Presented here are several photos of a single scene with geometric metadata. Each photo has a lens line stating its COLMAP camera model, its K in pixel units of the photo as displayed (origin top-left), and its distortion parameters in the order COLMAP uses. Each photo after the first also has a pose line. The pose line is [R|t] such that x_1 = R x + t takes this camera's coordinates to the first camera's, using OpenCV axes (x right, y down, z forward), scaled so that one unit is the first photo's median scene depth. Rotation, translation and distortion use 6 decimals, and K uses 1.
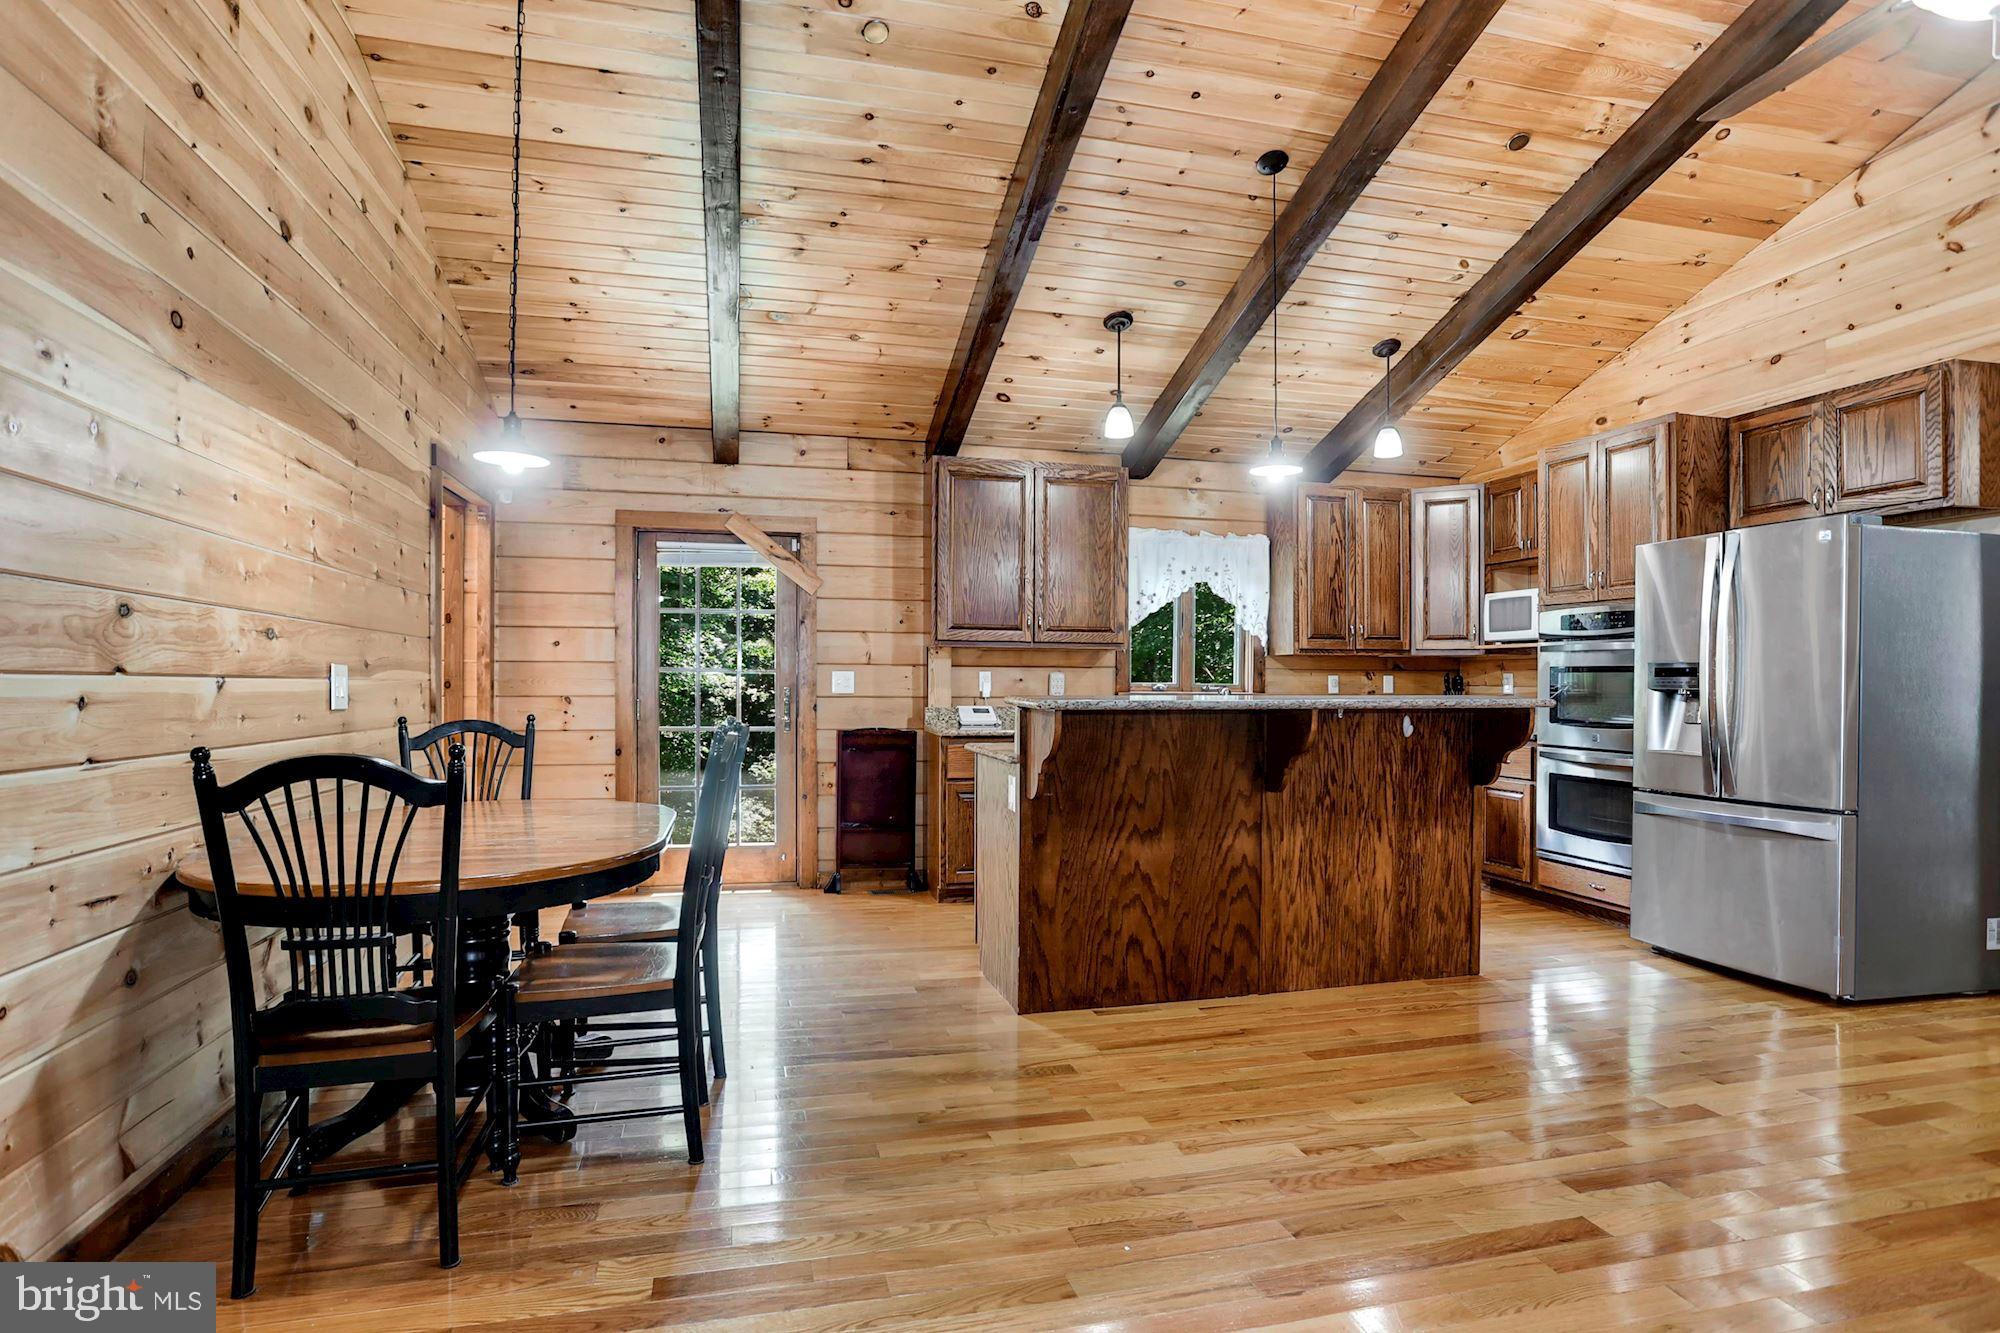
lens RADIAL K [[986.9, 0, 1033.9], [0, 986.9, 692.7], [0, 0, 1]] dist [-0.059598, 0.025241]
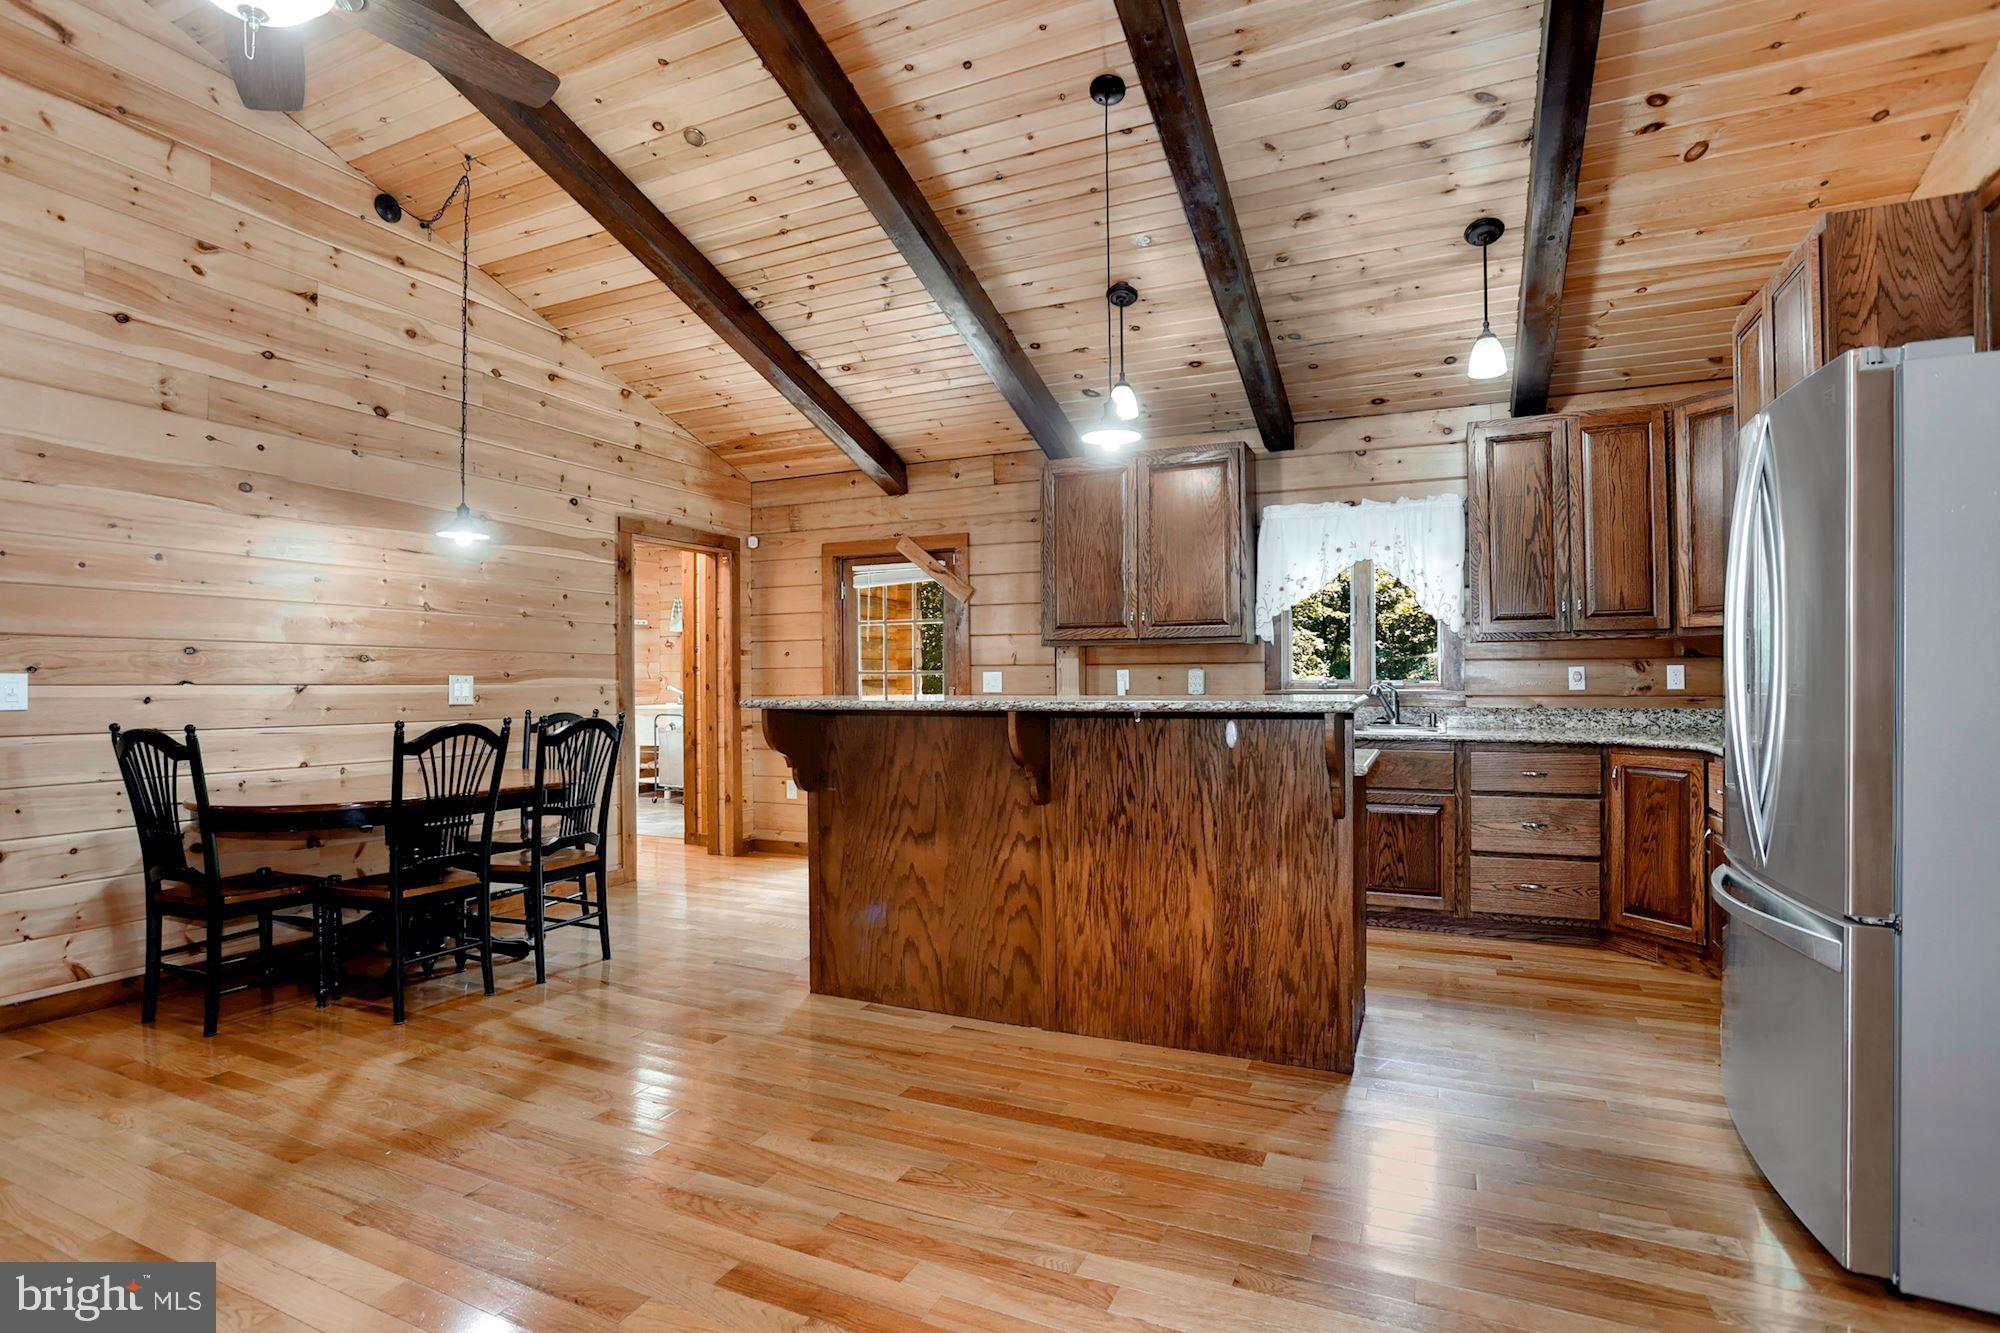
lens RADIAL K [[986.9, 0, 1054.2], [0, 986.9, 678.6], [0, 0, 1]] dist [-0.059598, 0.025241]
pose [[0.781884, -0.010957, -0.623328, 0.790361], [0.003470, 0.999907, -0.013225, -0.000593], [0.623415, 0.008178, 0.781849, 0.300012]]
